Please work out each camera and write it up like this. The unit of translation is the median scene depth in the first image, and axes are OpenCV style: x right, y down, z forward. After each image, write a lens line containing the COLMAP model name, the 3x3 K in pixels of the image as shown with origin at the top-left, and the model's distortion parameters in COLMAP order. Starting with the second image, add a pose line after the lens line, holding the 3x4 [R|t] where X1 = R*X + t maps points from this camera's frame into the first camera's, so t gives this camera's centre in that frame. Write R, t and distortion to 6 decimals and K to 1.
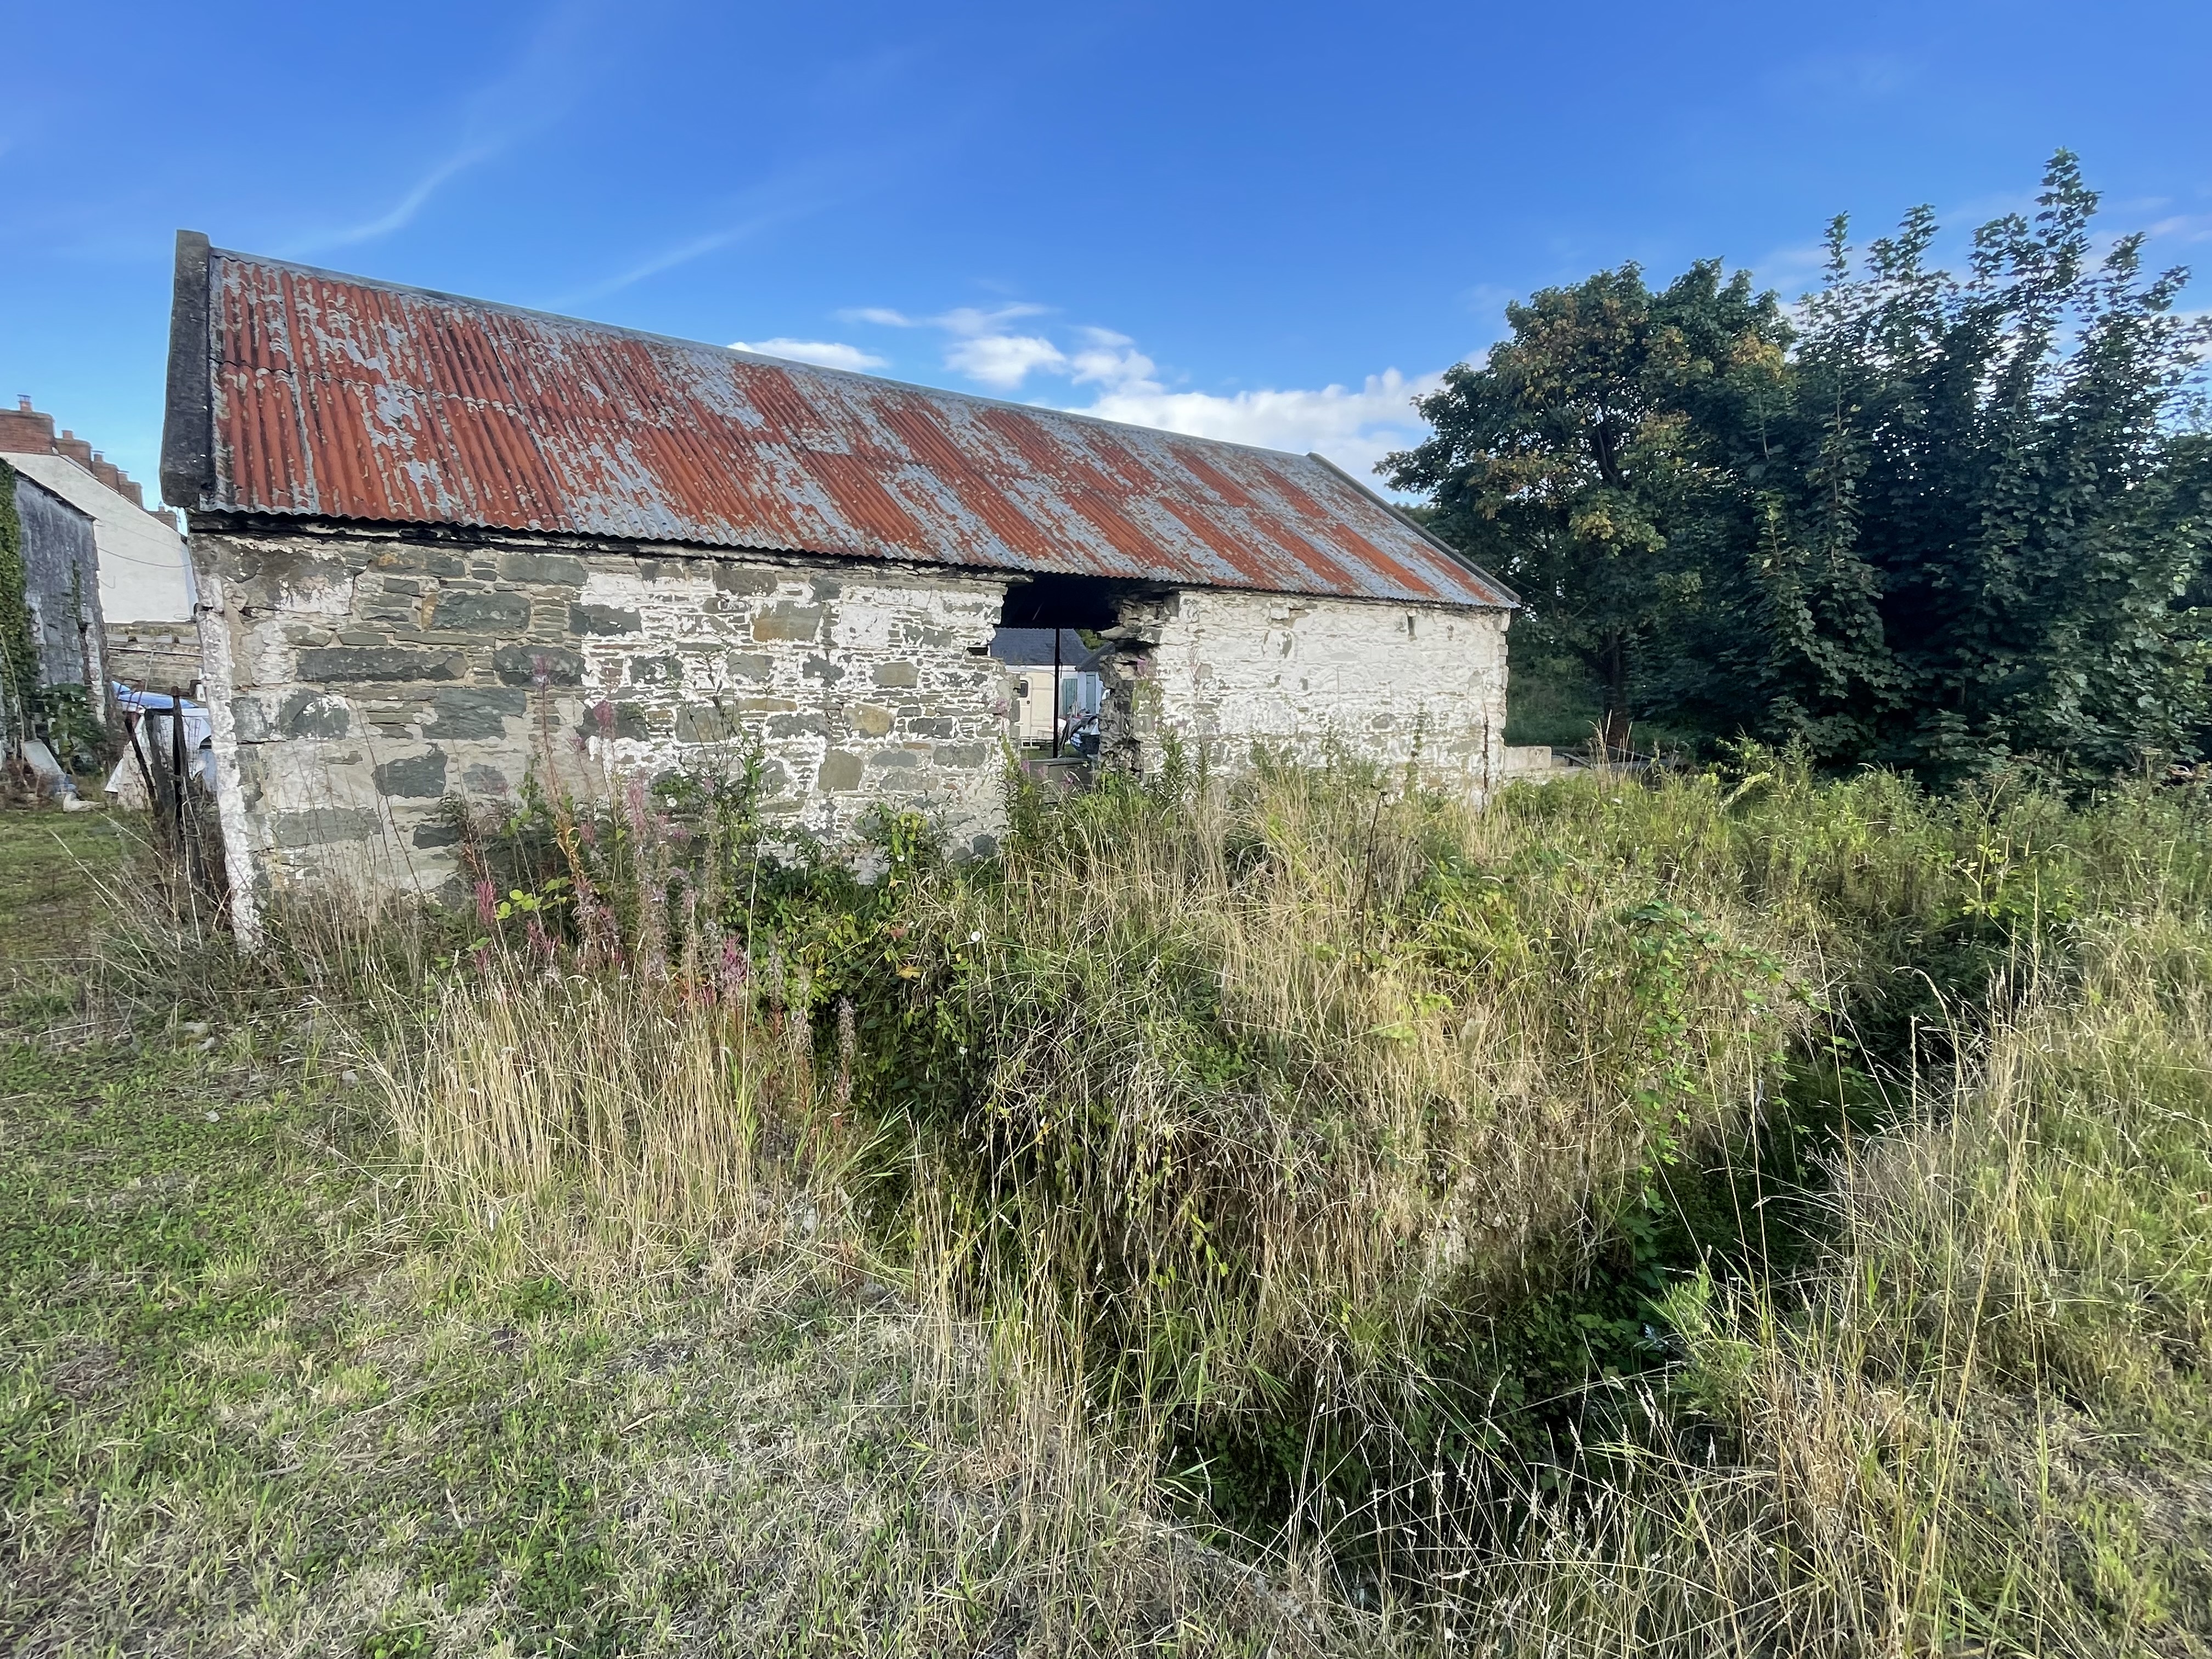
lens RADIAL K [[1042.4, 0, 1106.5], [0, 1042.4, 821.1], [0, 0, 1]] dist [-0.002402, -0.000021]
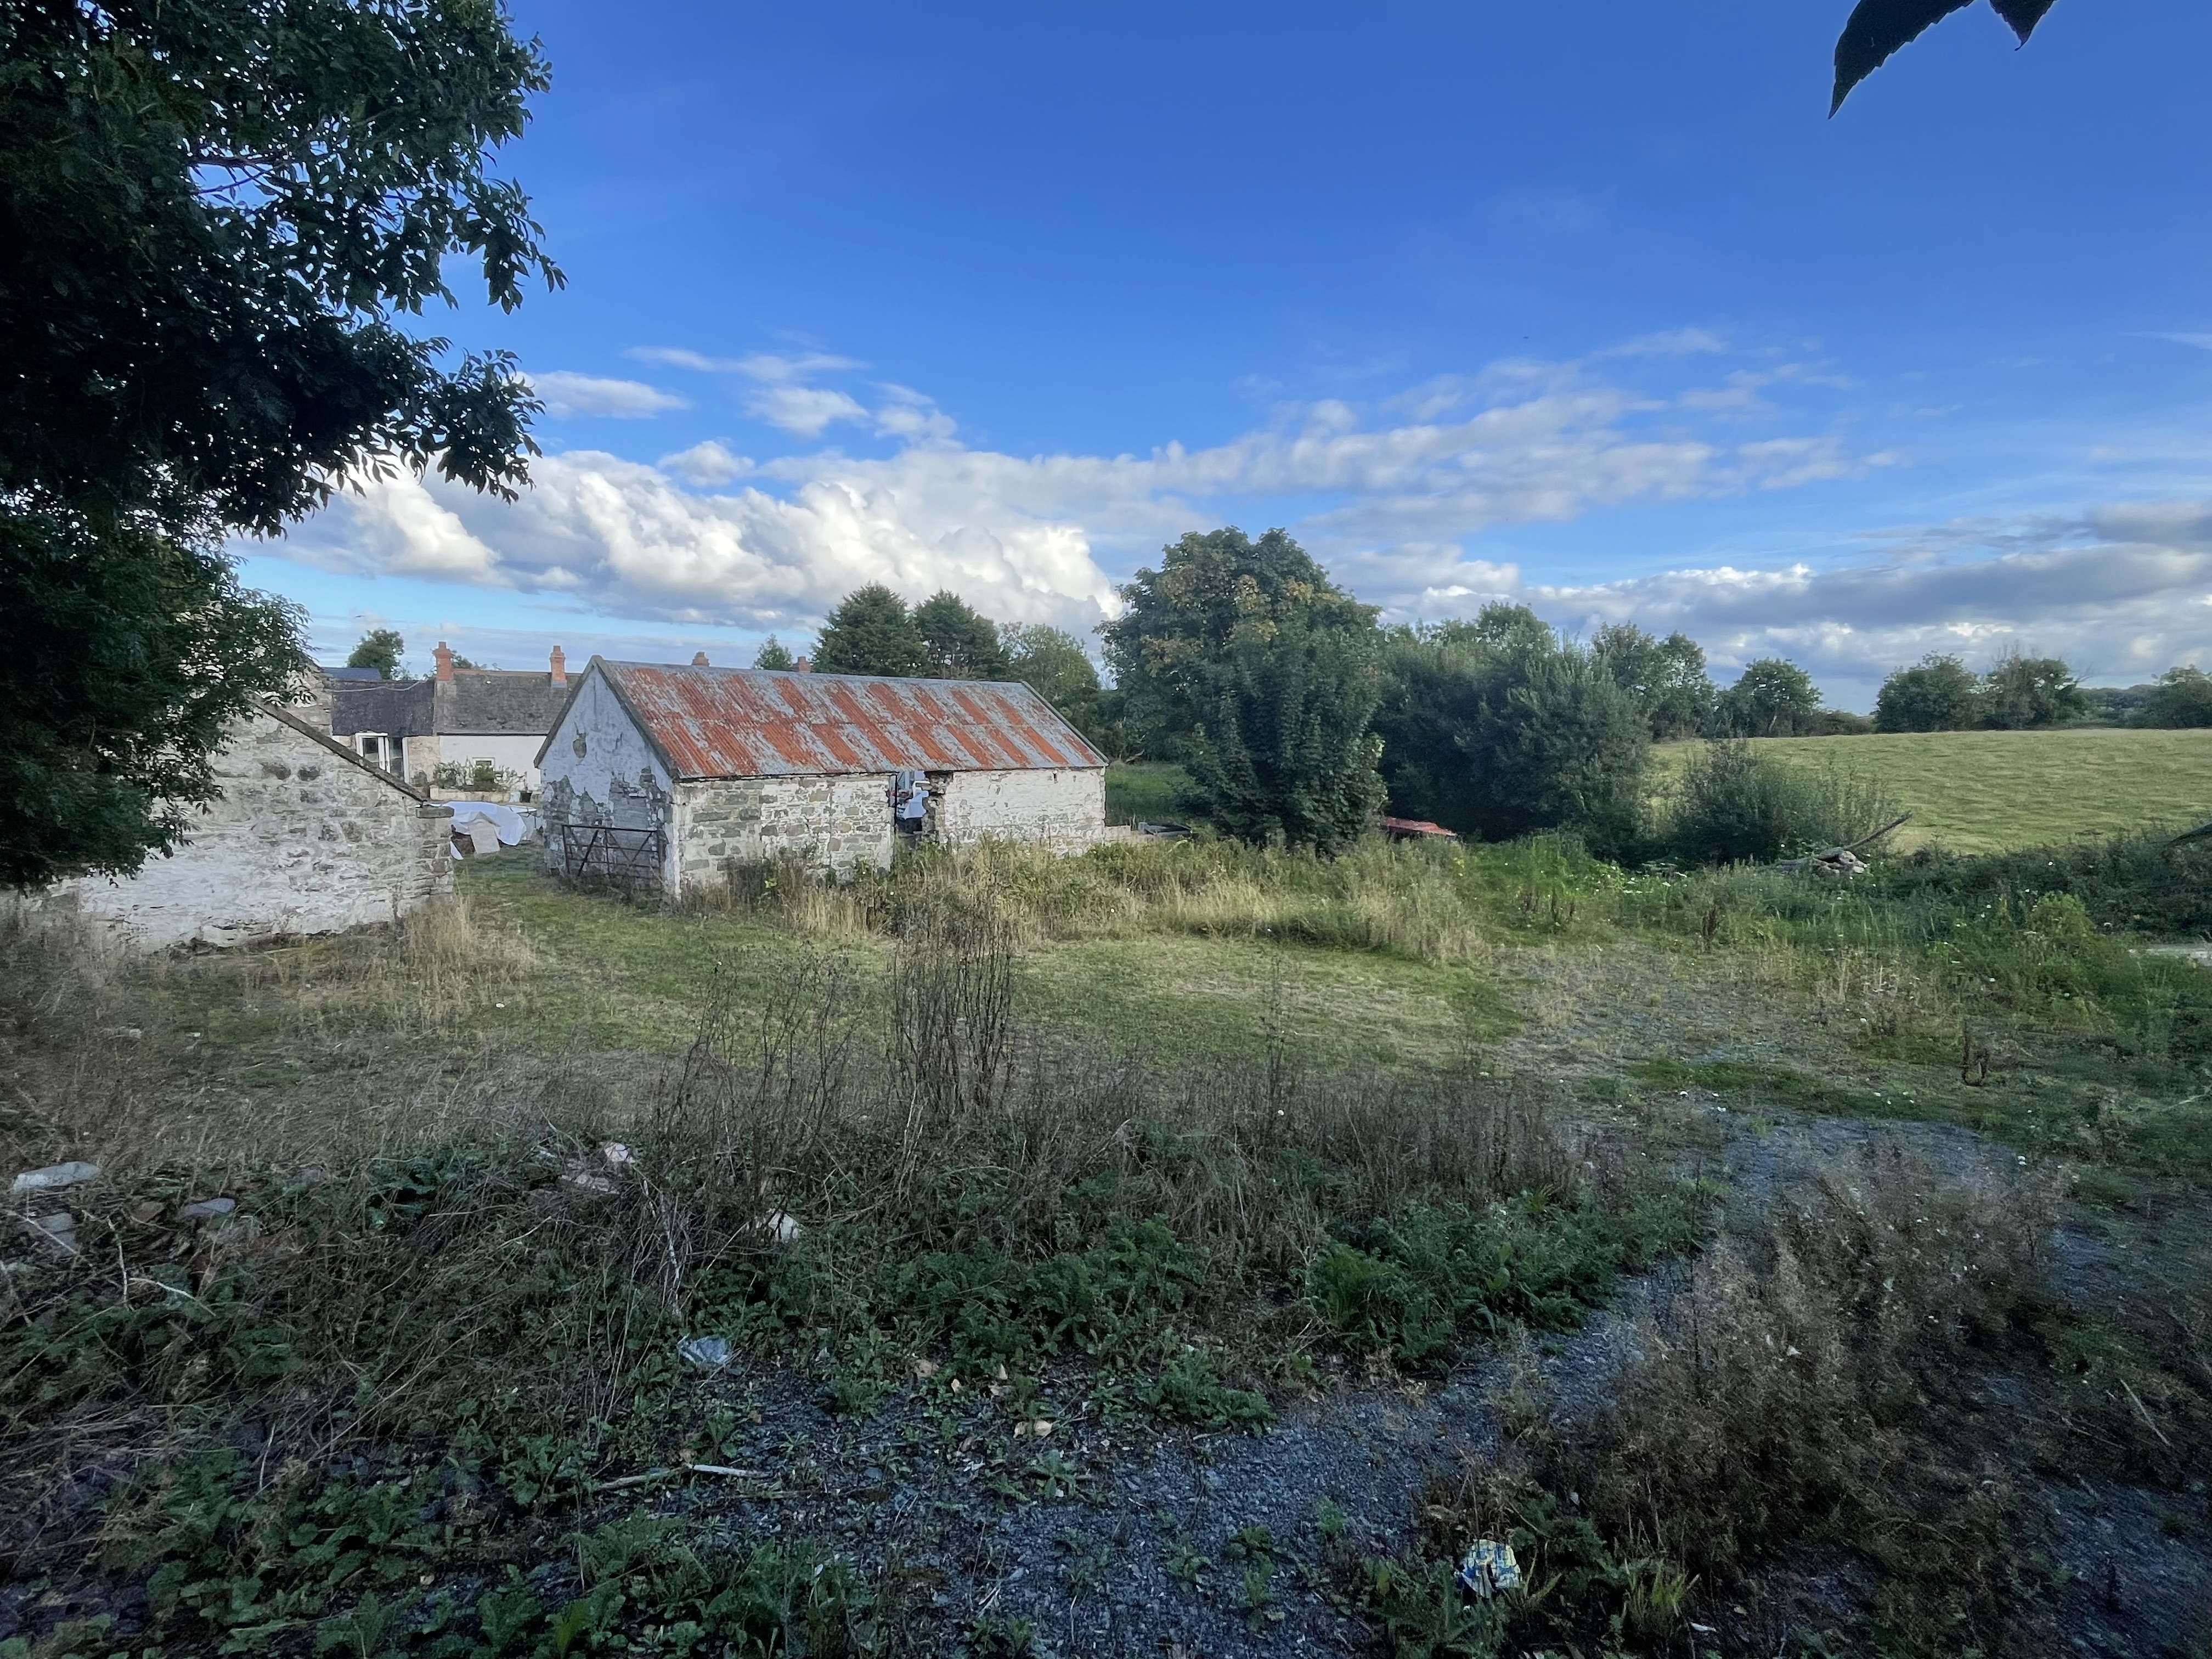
lens RADIAL K [[1042.4, 0, 1106.5], [0, 1042.4, 821.1], [0, 0, 1]] dist [-0.002402, -0.000021]
pose [[0.981331, -0.003908, 0.192286, -0.068019], [0.012457, 0.998986, -0.043270, 0.020852], [-0.191921, 0.044858, 0.980385, -1.970879]]
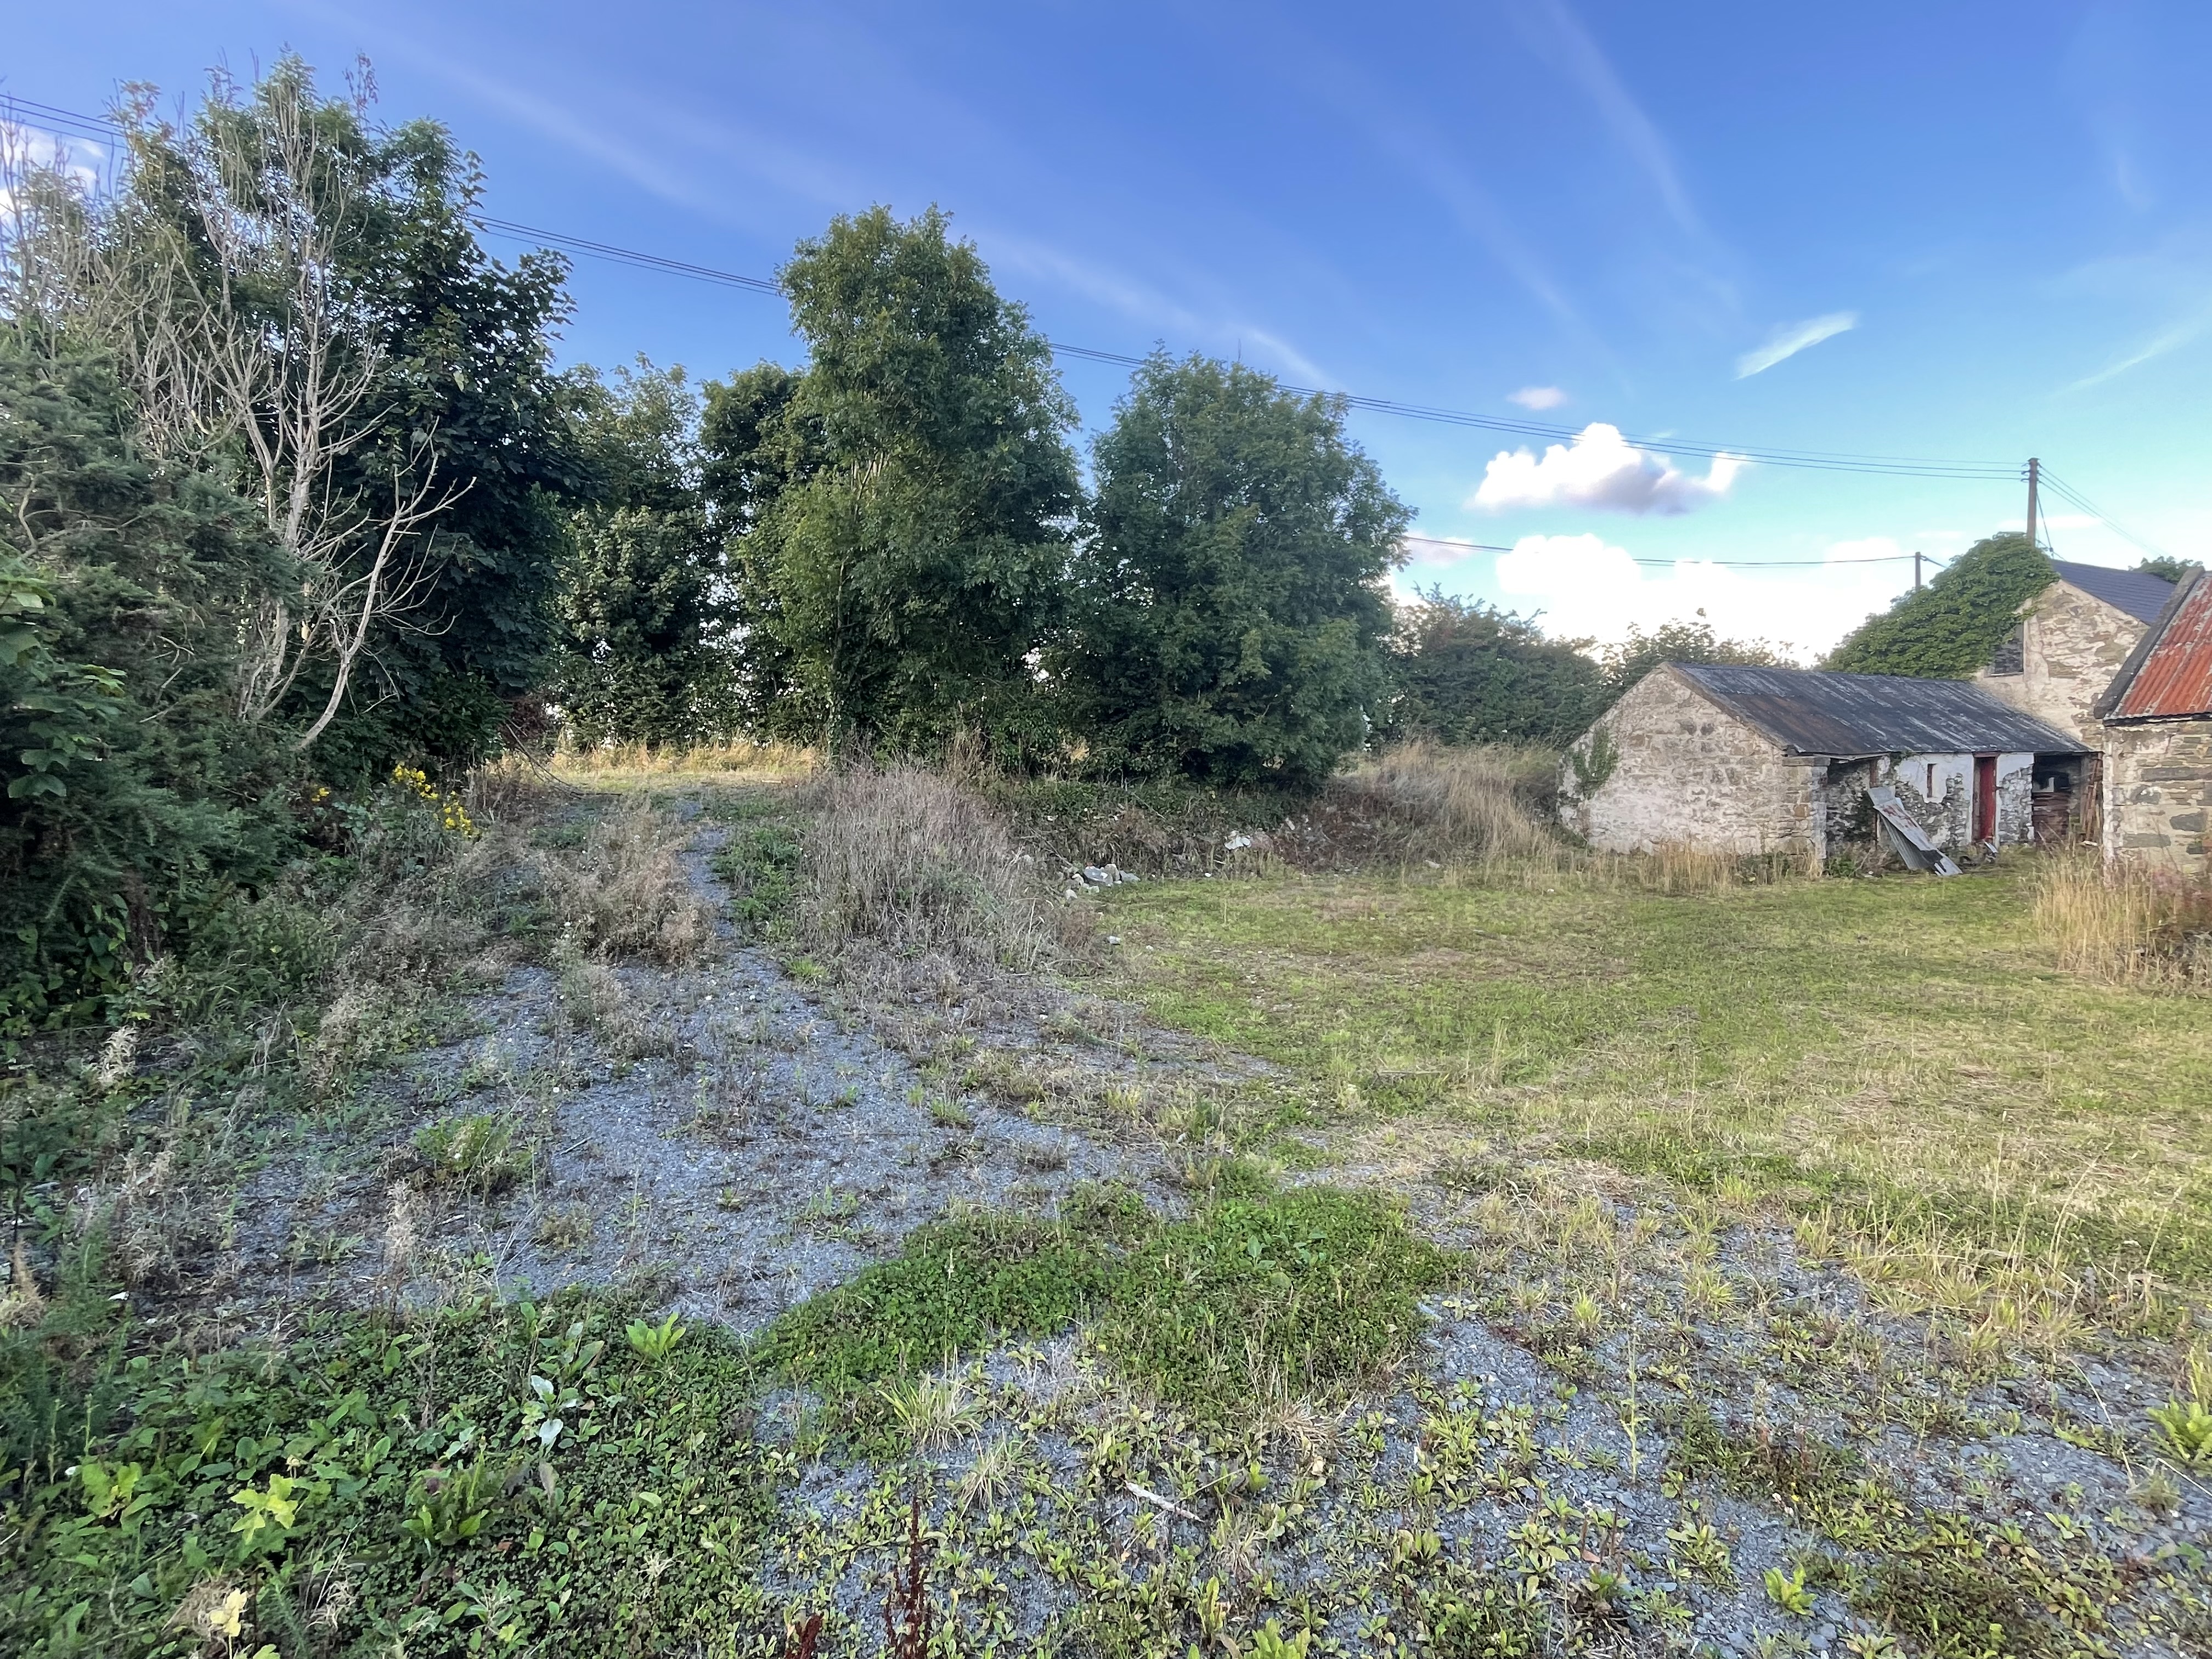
lens RADIAL K [[1042.4, 0, 1106.5], [0, 1042.4, 821.1], [0, 0, 1]] dist [-0.002402, -0.000021]
pose [[-0.165292, 0.030443, -0.985775, 1.540360], [-0.110826, 0.992619, 0.049237, 0.082835], [0.979998, 0.117388, -0.160698, -0.747252]]
